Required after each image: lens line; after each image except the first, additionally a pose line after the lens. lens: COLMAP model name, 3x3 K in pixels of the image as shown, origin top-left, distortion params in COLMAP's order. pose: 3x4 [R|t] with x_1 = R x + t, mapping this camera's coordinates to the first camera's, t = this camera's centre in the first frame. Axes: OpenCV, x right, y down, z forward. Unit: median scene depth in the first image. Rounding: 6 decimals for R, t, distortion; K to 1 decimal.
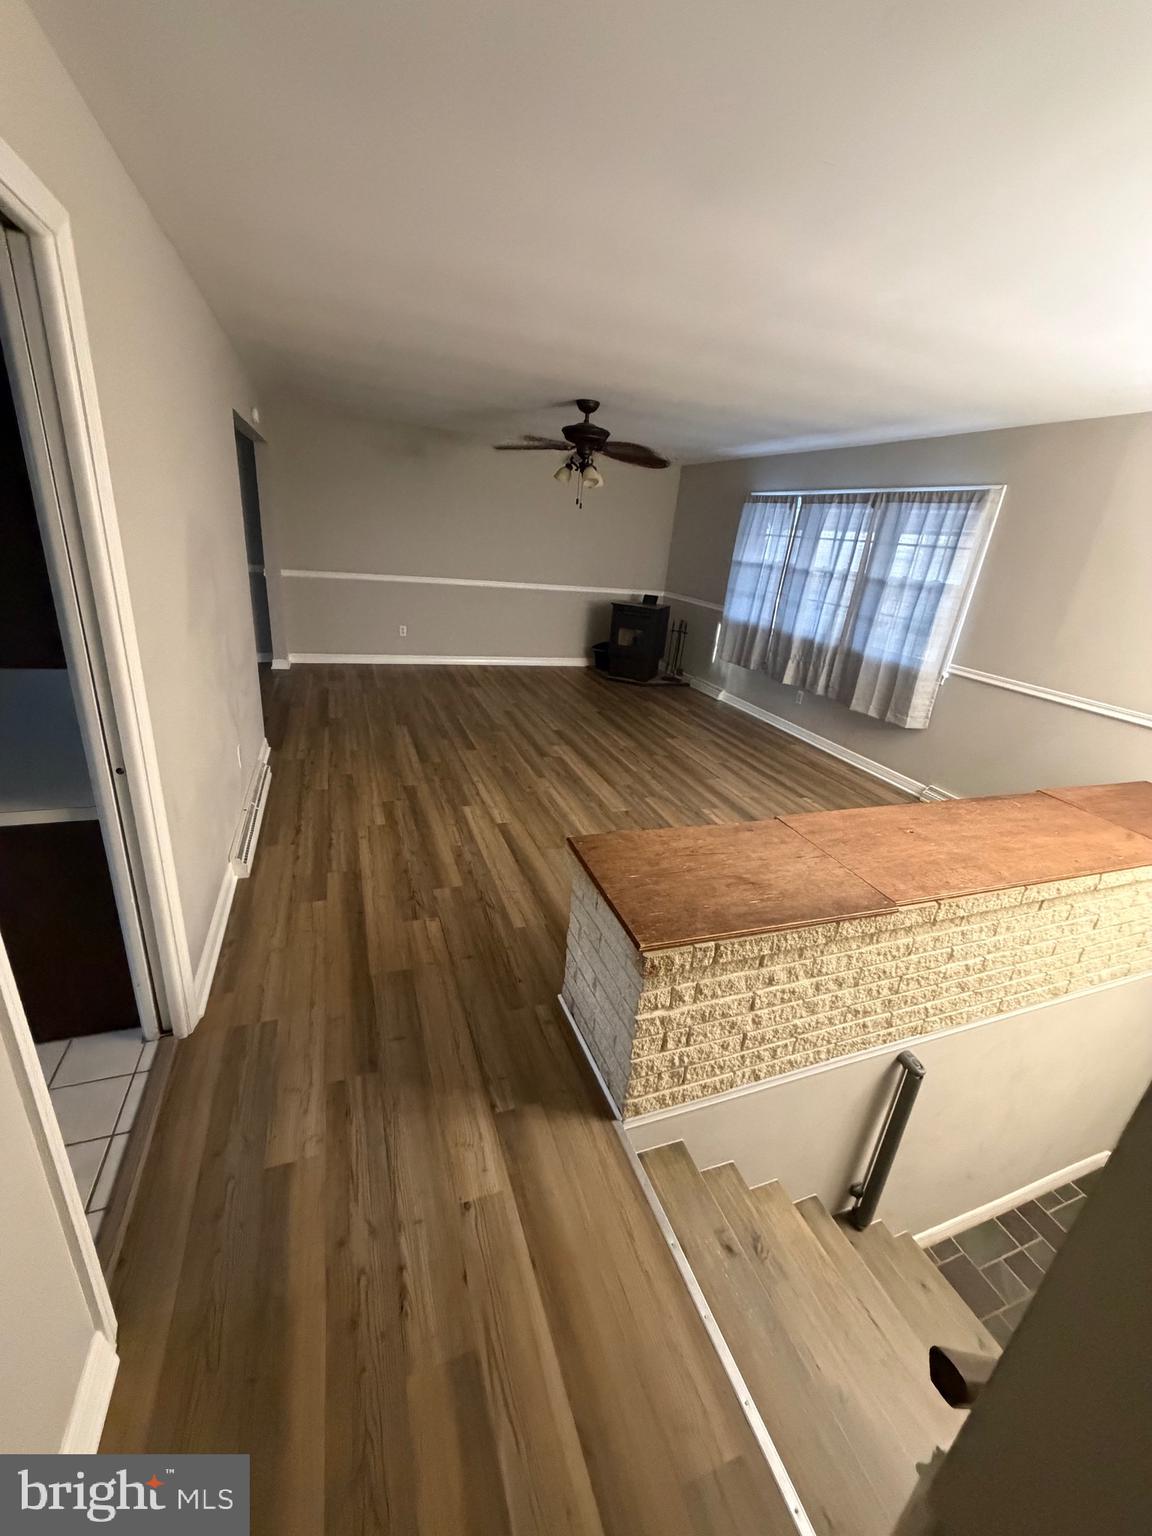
lens RADIAL K [[617.3, 0, 577.3], [0, 617.3, 768.0], [0, 0, 1]] dist [0.003962, 0.000467]
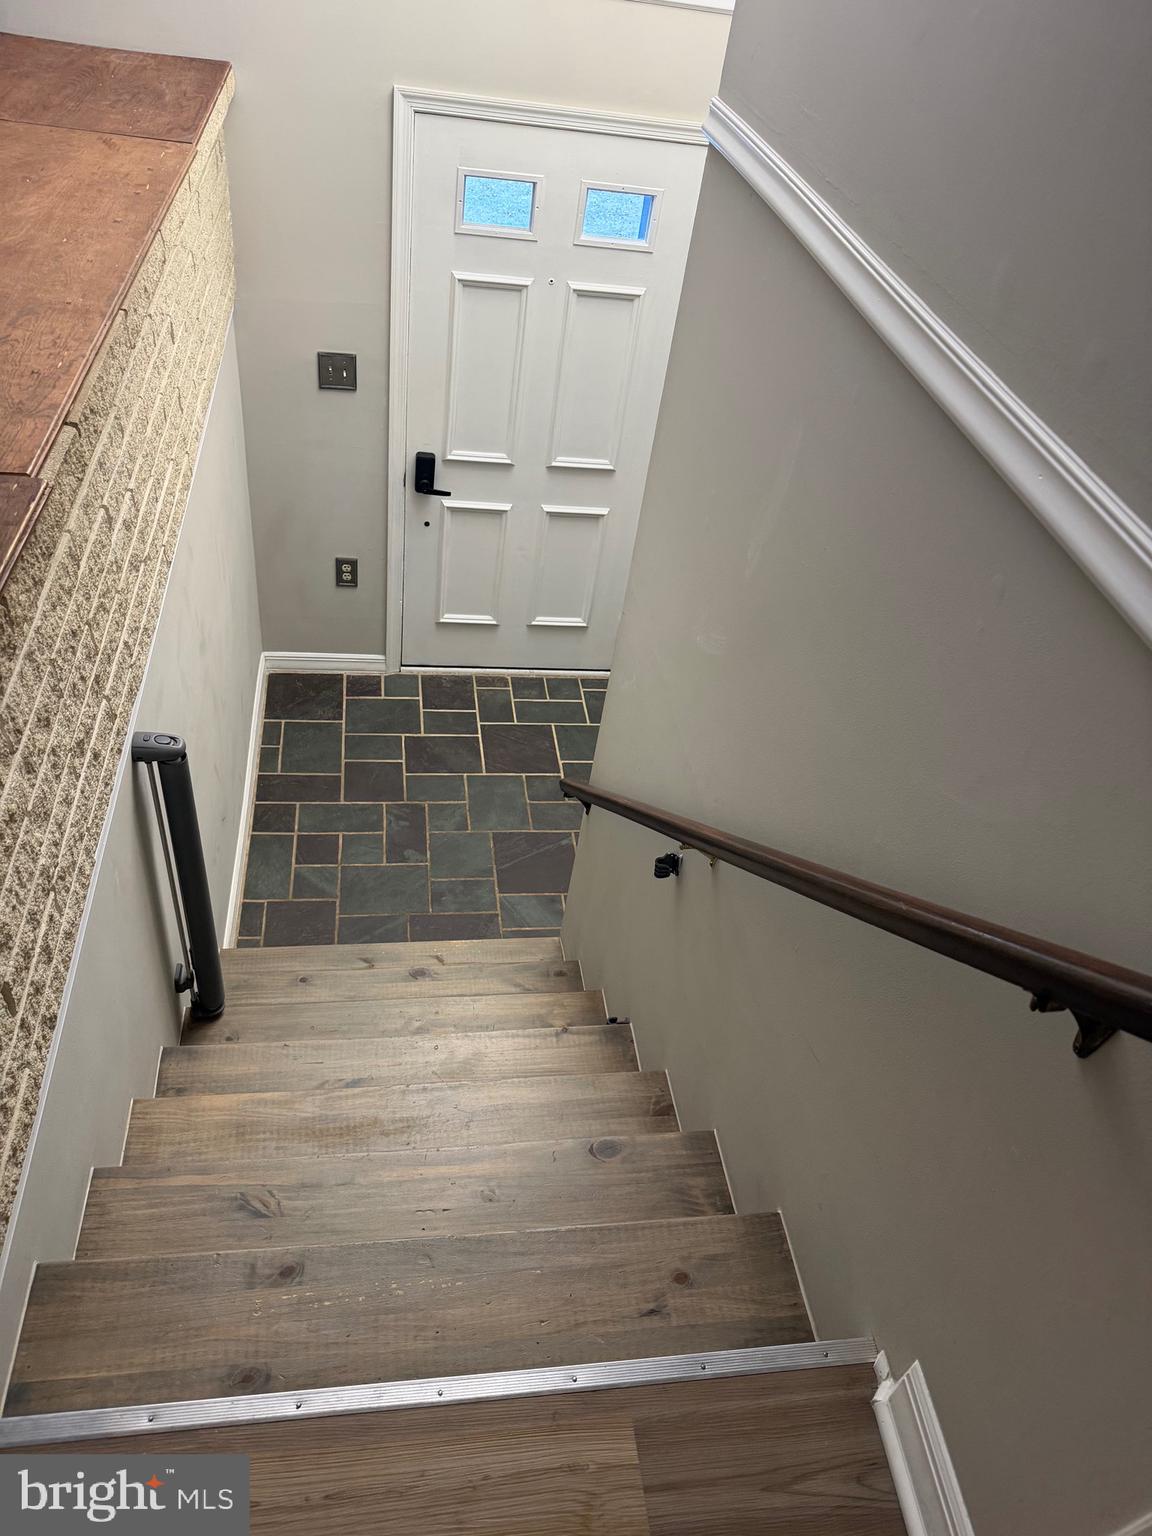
lens RADIAL K [[1091.2, 0, 575.3], [0, 1091.2, 771.5], [0, 0, 1]] dist [-0.002664, -0.003652]
pose [[0.230955, -0.697929, 0.677905, -0.007218], [0.255459, 0.715795, 0.649906, -0.006723], [-0.938829, 0.023078, 0.343609, 0.358104]]
